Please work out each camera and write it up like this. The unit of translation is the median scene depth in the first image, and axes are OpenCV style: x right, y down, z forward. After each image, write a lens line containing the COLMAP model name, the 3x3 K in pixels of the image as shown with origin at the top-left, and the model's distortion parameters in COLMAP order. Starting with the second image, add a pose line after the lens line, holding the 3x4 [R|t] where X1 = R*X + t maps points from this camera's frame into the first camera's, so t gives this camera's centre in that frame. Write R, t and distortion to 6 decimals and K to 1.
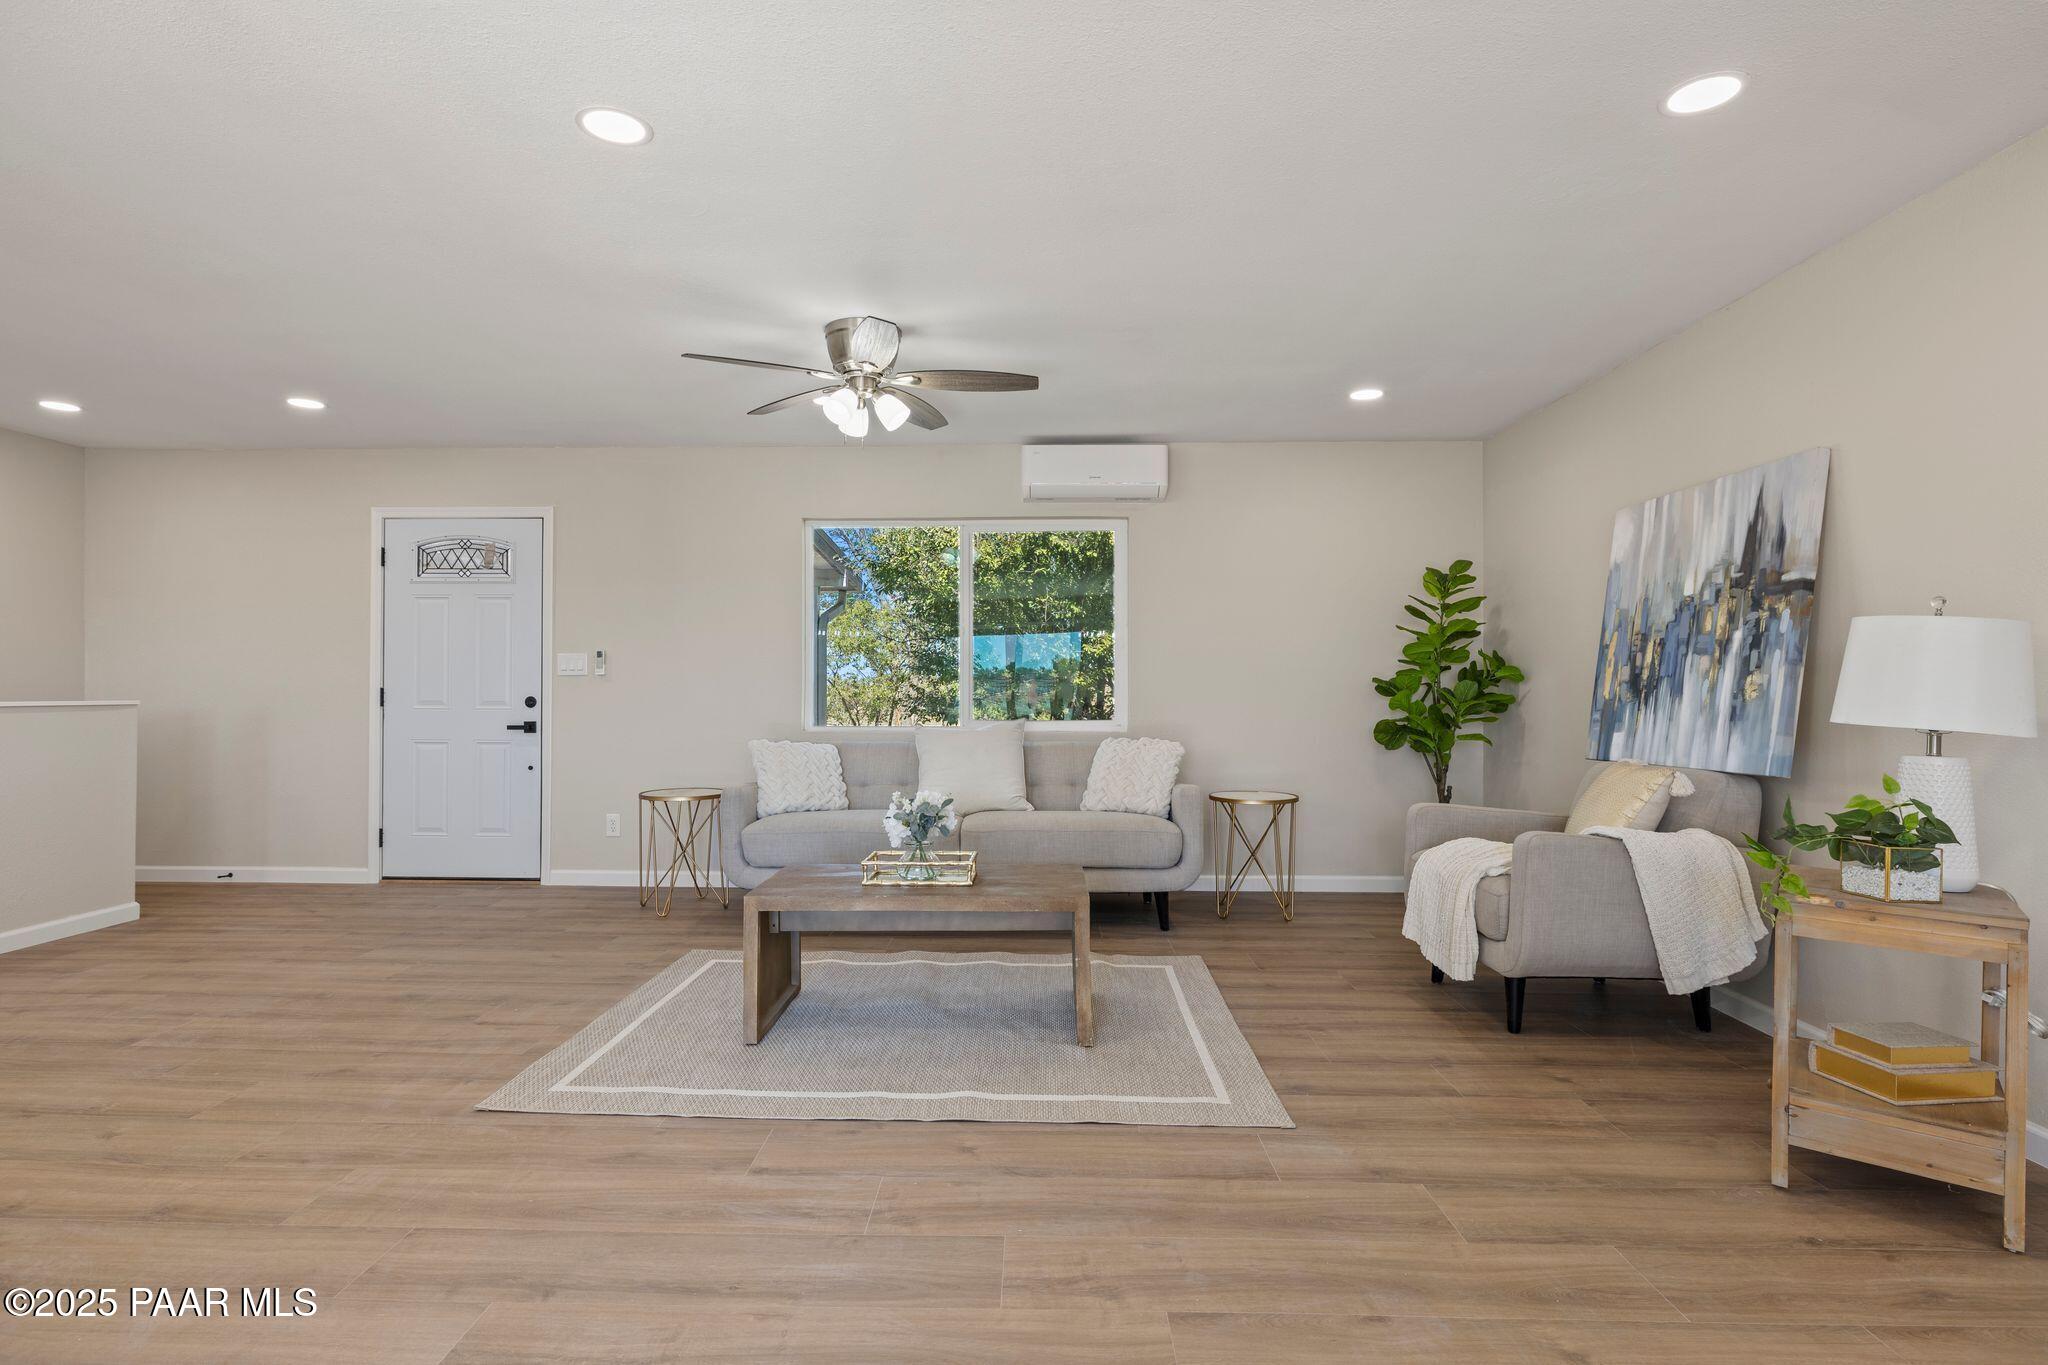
lens RADIAL K [[989.6, 0, 1014.2], [0, 989.6, 688.6], [0, 0, 1]] dist [-0.004574, 0.001716]
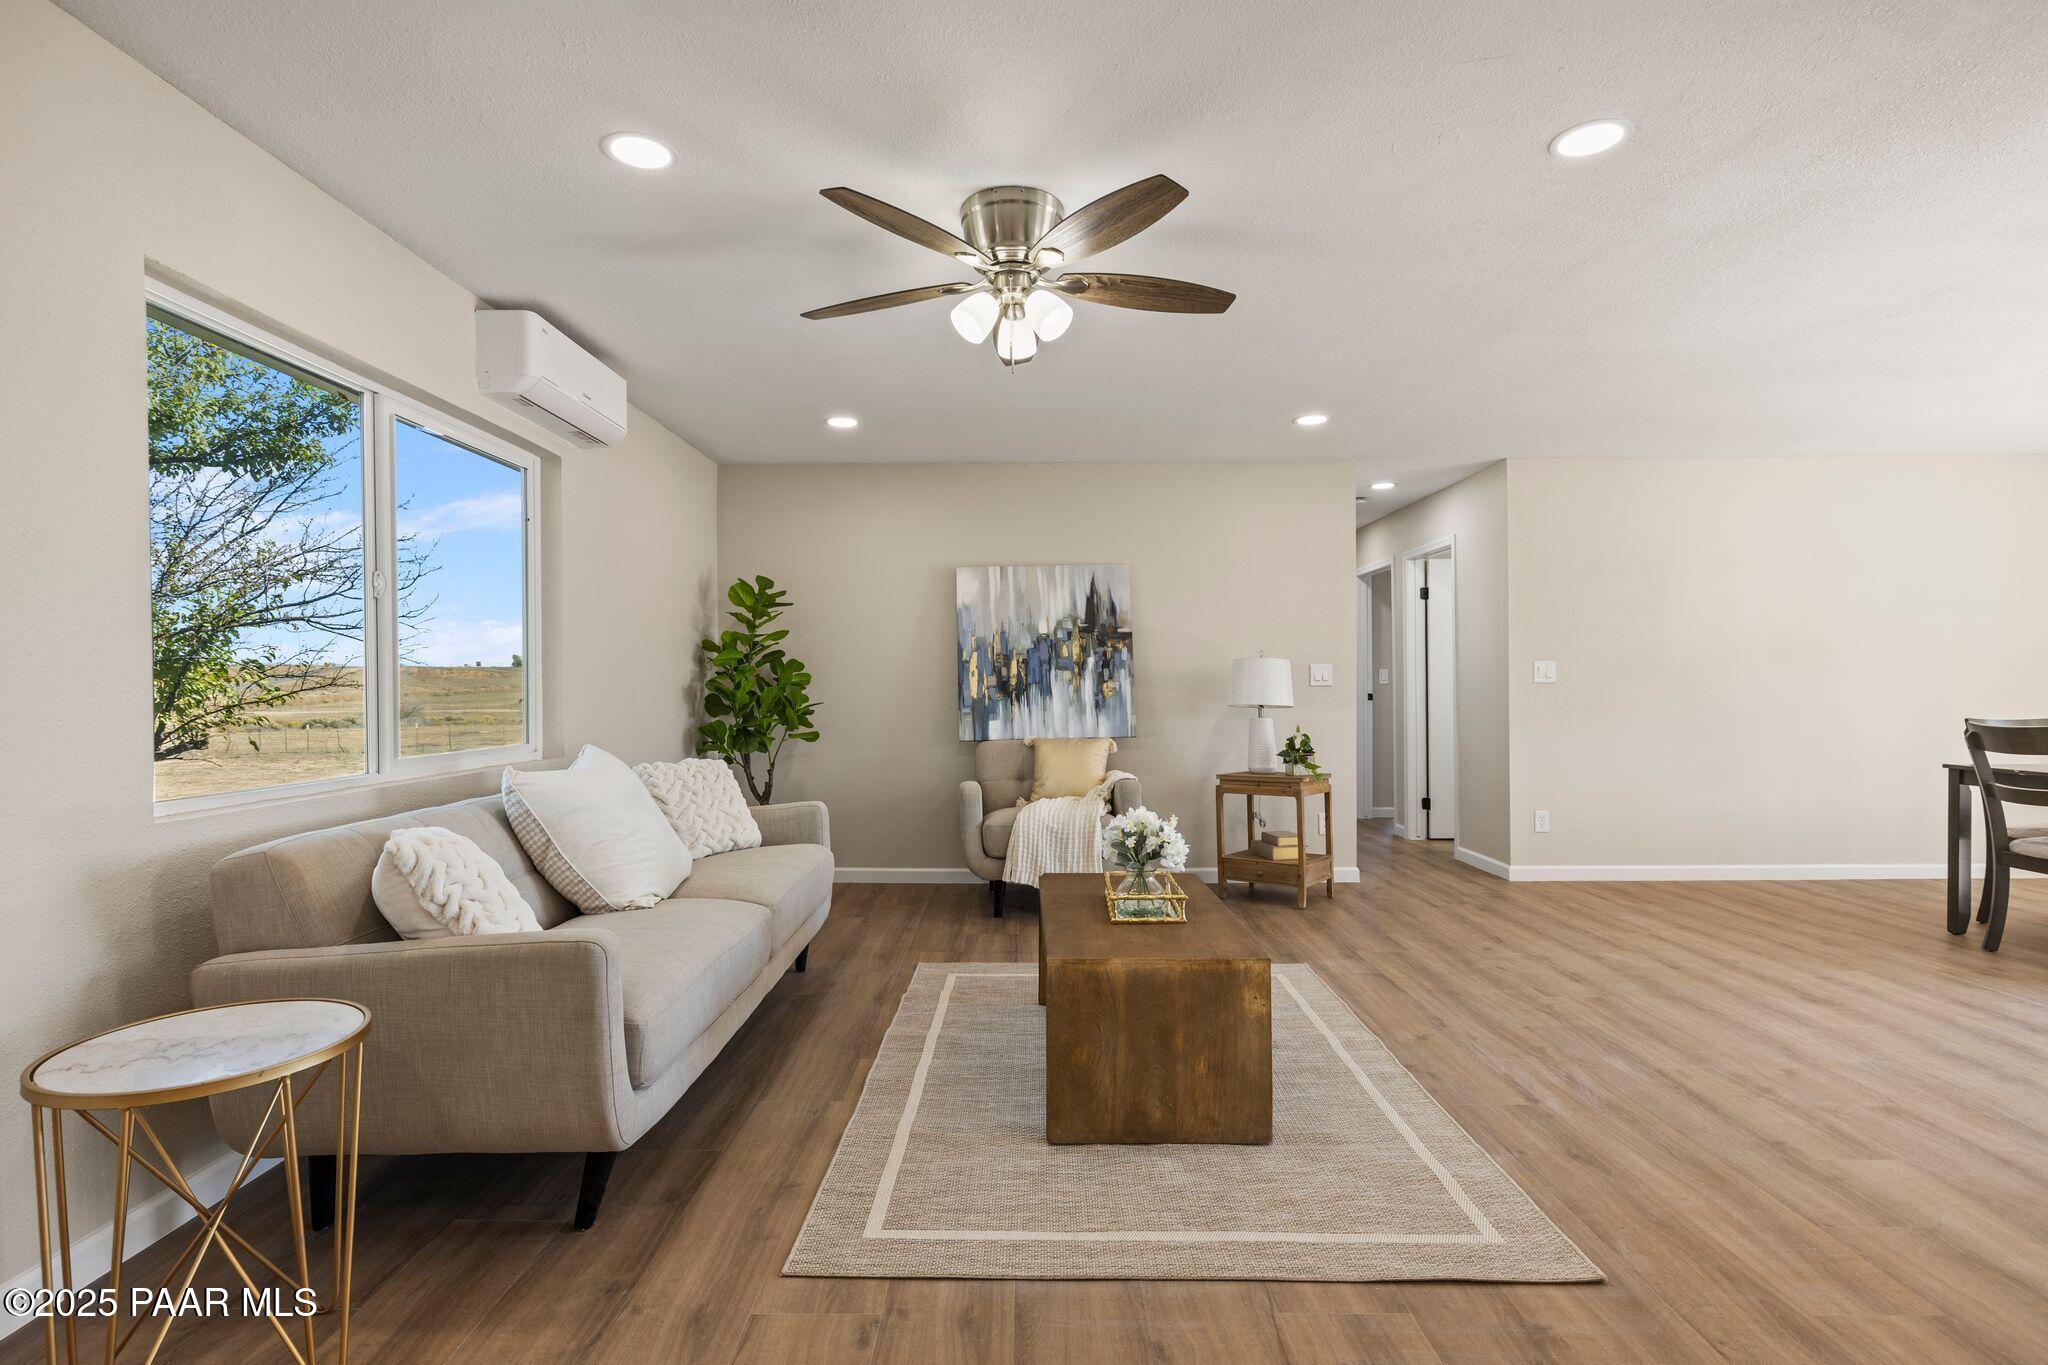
lens RADIAL K [[989.6, 0, 1014.2], [0, 989.6, 685.8], [0, 0, 1]] dist [-0.004574, 0.001716]
pose [[-0.019044, -0.000856, 0.999818, -1.018938], [0.006978, 0.999975, 0.000989, -0.010811], [-0.999794, 0.006996, -0.019037, 1.168832]]
